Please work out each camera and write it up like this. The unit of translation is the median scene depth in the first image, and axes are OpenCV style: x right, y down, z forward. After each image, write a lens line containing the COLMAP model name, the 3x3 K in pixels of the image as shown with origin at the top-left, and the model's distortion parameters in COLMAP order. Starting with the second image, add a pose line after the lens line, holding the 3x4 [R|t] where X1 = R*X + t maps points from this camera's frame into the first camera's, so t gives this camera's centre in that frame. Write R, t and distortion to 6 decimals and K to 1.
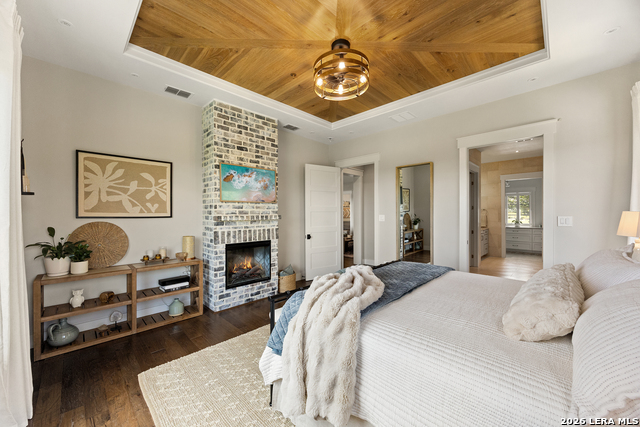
lens RADIAL K [[252.8, 0, 317.5], [0, 252.8, 215.0], [0, 0, 1]] dist [0.006562, -0.000300]
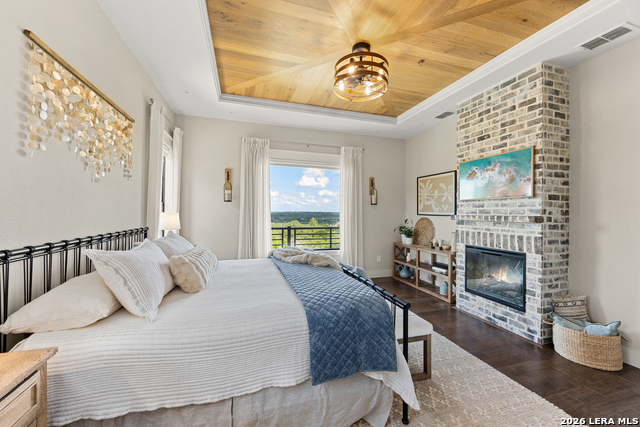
lens RADIAL K [[252.8, 0, 319.0], [0, 252.8, 209.7], [0, 0, 1]] dist [0.006562, -0.000300]
pose [[-0.482802, -0.009774, -0.875675, 0.722783], [-0.013861, 0.999898, -0.003518, -0.006140], [0.875620, 0.010440, -0.482888, 0.922588]]
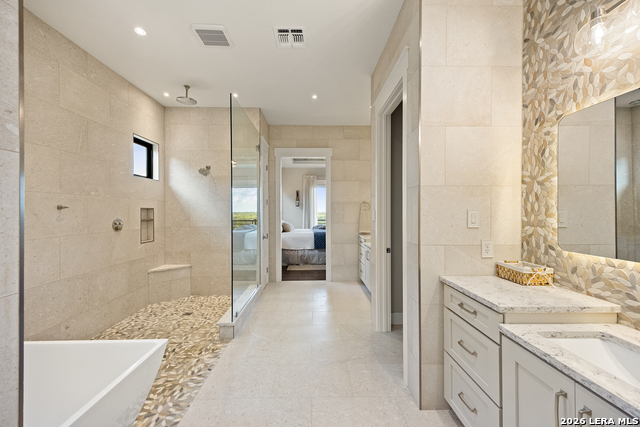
lens RADIAL K [[252.8, 0, 316.8], [0, 252.8, 214.0], [0, 0, 1]] dist [0.006562, -0.000300]
pose [[-0.707450, 0.007664, -0.706722, 1.638109], [-0.003519, 0.999891, 0.014366, -0.002124], [0.706755, 0.012650, -0.707345, 2.015052]]
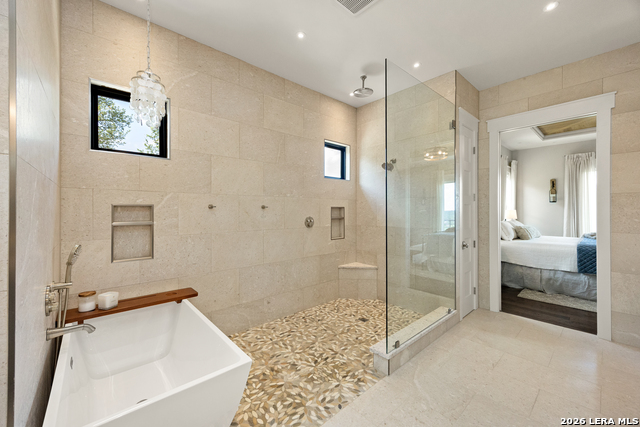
lens RADIAL K [[252.8, 0, 319.7], [0, 252.8, 210.7], [0, 0, 1]] dist [0.006562, -0.000300]
pose [[-0.997344, 0.000584, 0.072838, 1.404788], [0.001244, 0.999959, 0.009023, -0.002600], [-0.072830, 0.009089, -0.997303, 1.900588]]
